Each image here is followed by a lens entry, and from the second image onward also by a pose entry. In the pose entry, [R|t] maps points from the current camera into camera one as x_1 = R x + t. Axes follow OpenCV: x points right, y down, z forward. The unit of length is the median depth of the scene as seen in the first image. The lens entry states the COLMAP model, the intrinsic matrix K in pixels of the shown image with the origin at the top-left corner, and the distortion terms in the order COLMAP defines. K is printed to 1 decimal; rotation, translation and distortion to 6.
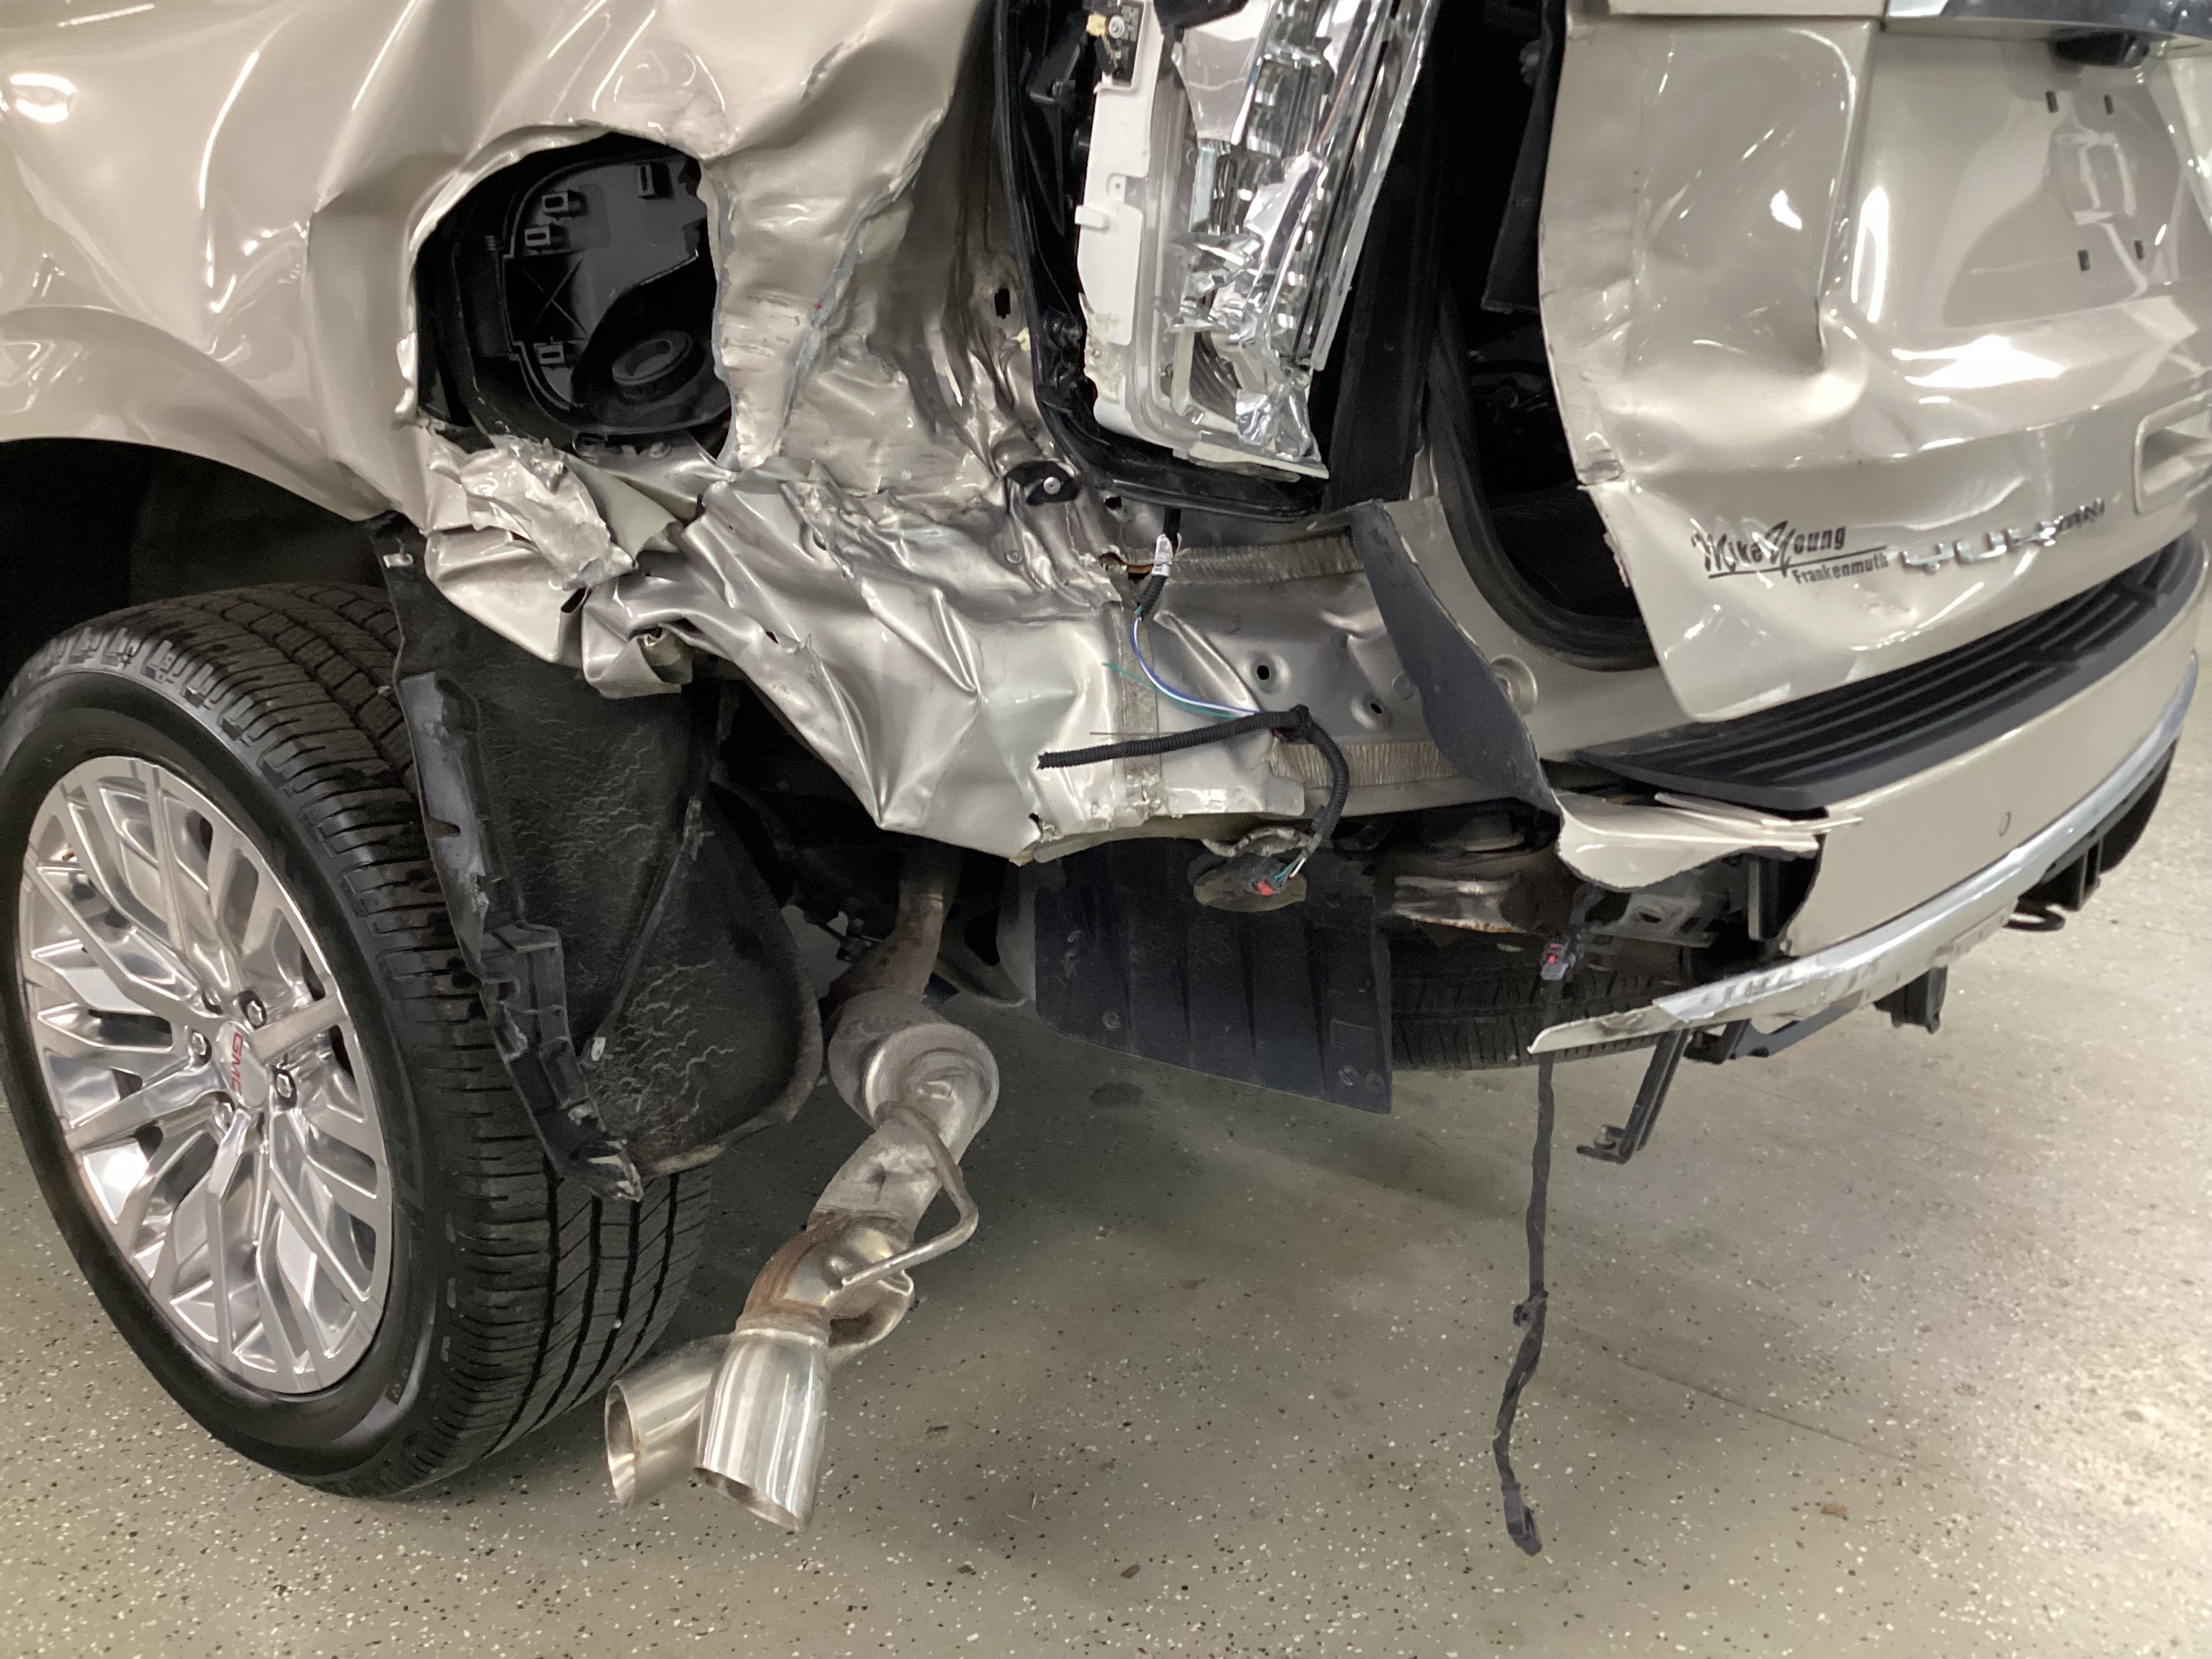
lens RADIAL K [[1980.2, 0, 1106.0], [0, 1980.2, 829.5], [0, 0, 1]] dist [0.143818, -0.268120]
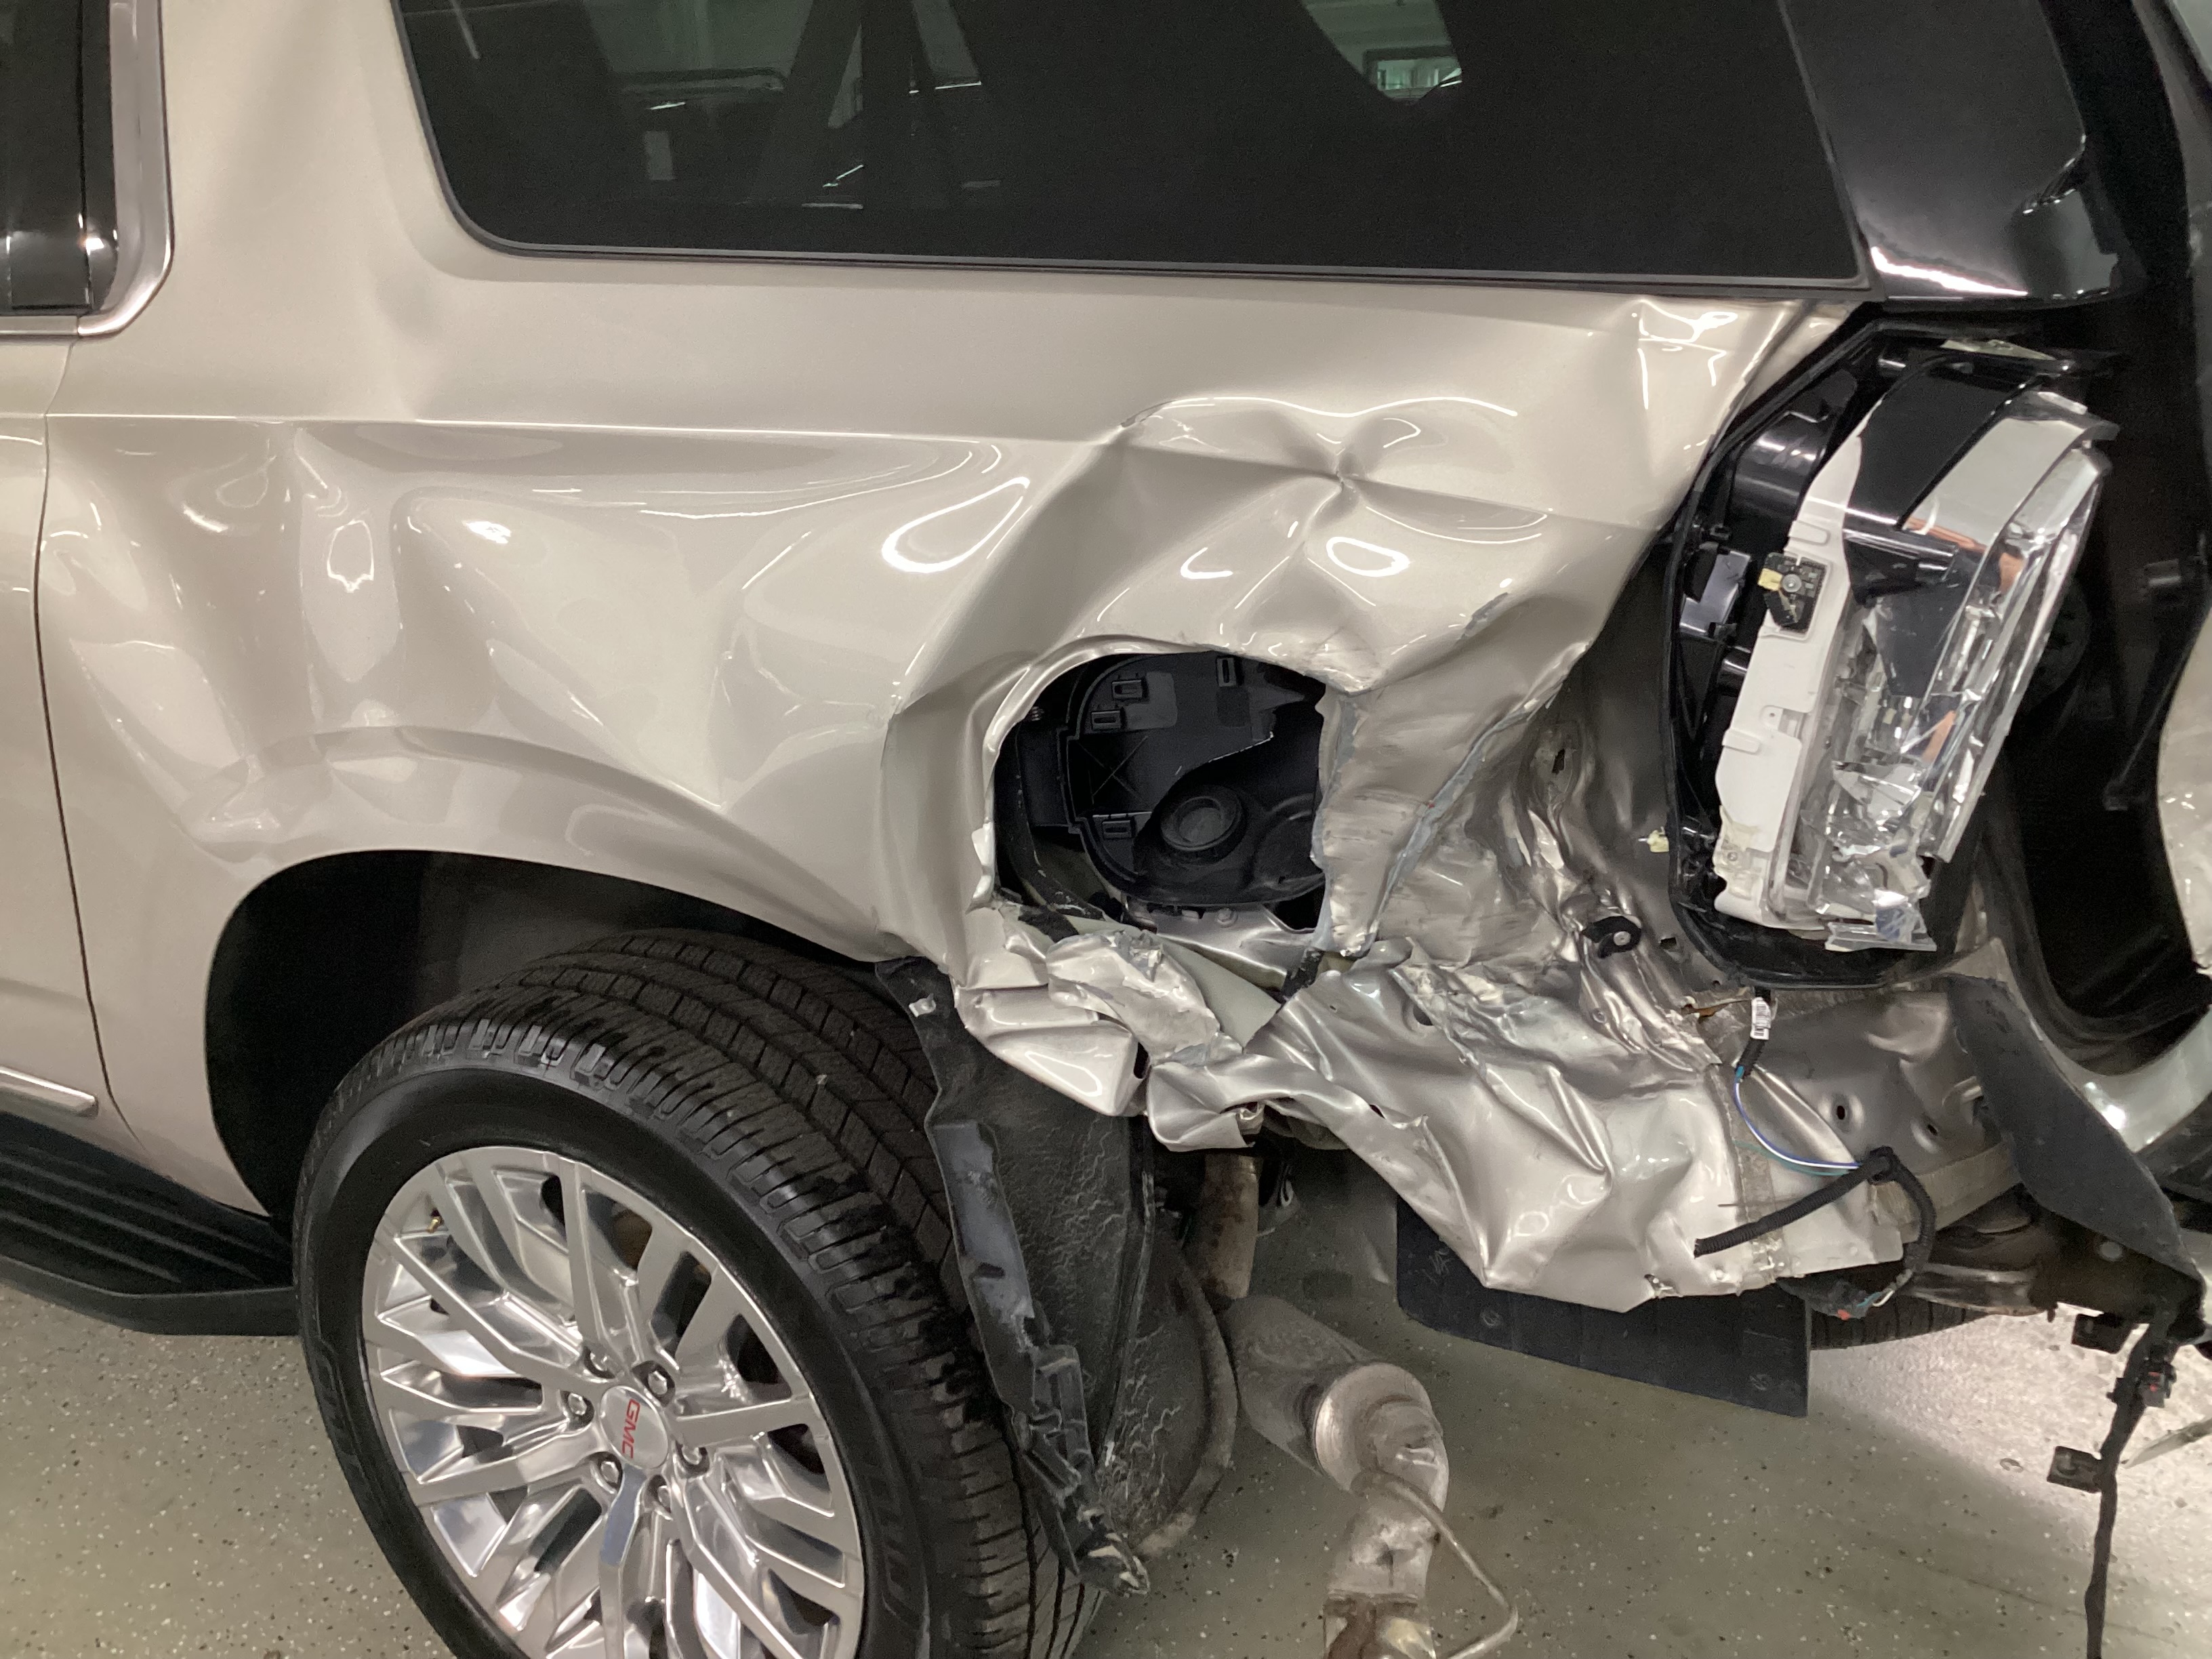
lens RADIAL K [[1980.2, 0, 1106.0], [0, 1980.2, 829.5], [0, 0, 1]] dist [0.143818, -0.268120]
pose [[0.993528, -0.056160, 0.098729, -0.393526], [0.053266, 0.998077, 0.031711, -0.277502], [-0.100321, -0.026247, 0.994609, -0.001703]]
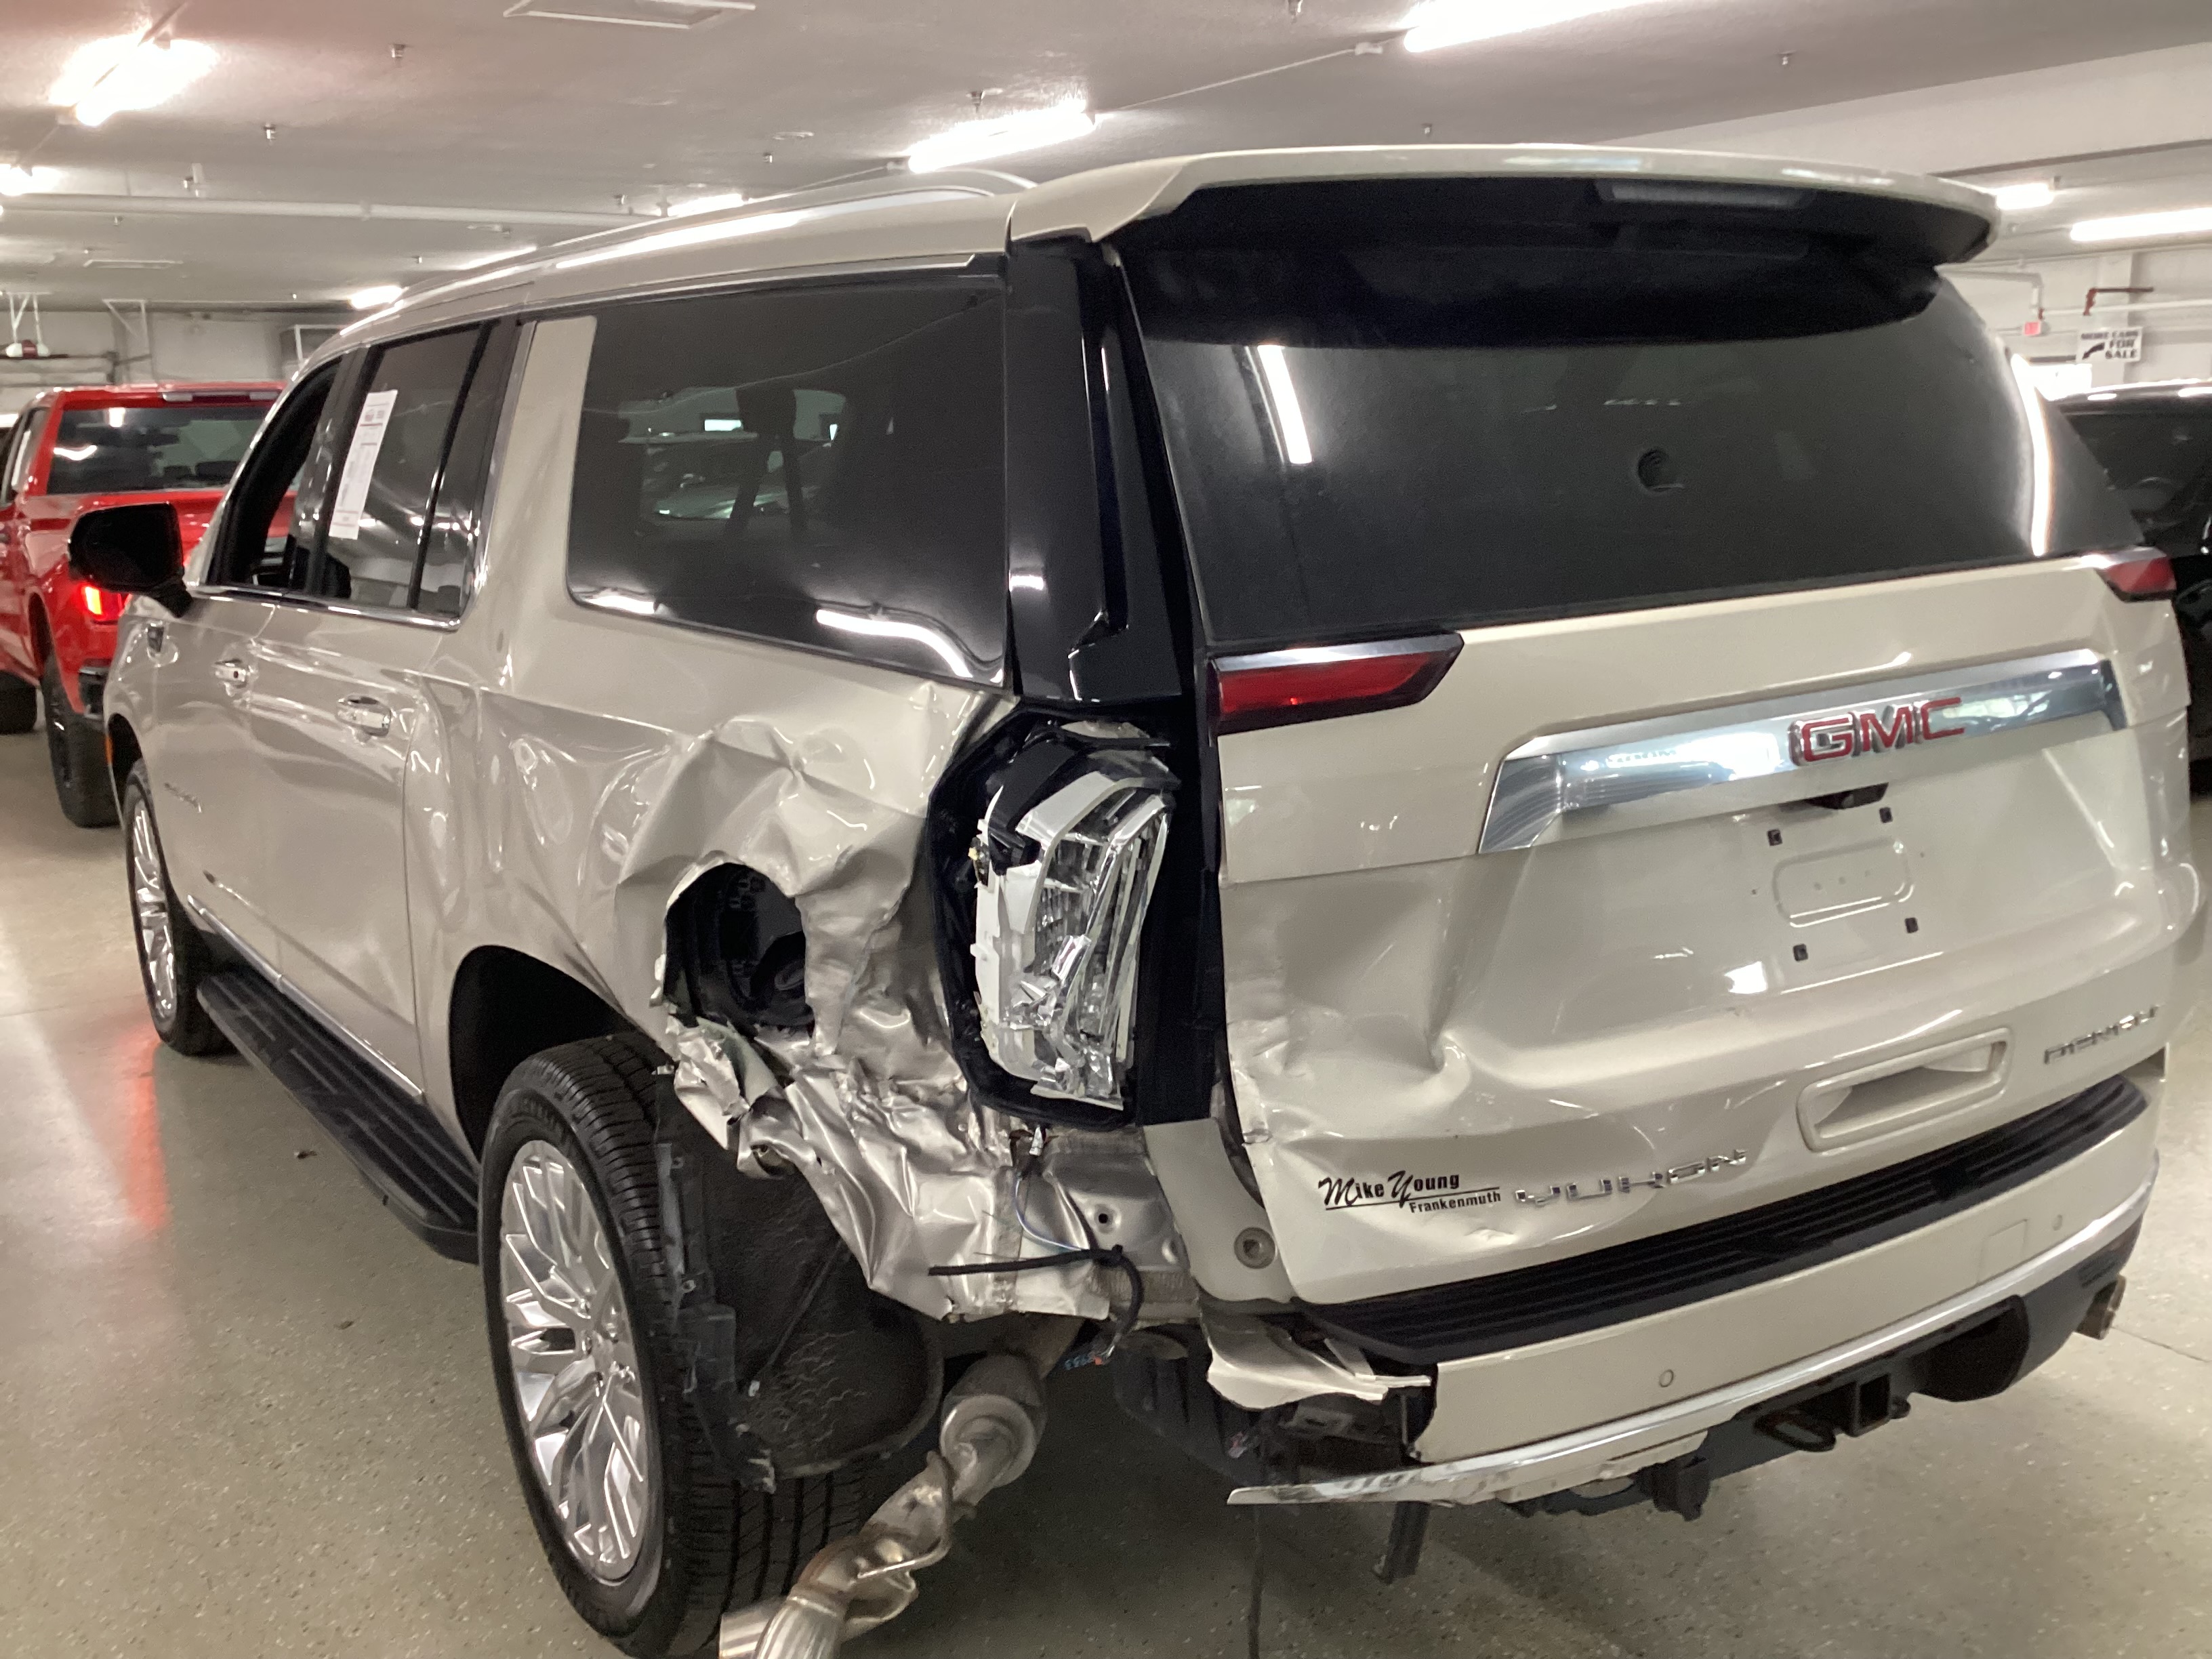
lens RADIAL K [[2042.3, 0, 1106.0], [0, 2042.3, 829.5], [0, 0, 1]] dist [0.096099, -0.001599]
pose [[0.941439, 0.056342, -0.332443, 0.590445], [-0.088700, 0.992597, -0.082964, -0.245515], [0.325308, 0.107593, 0.939467, -0.530244]]
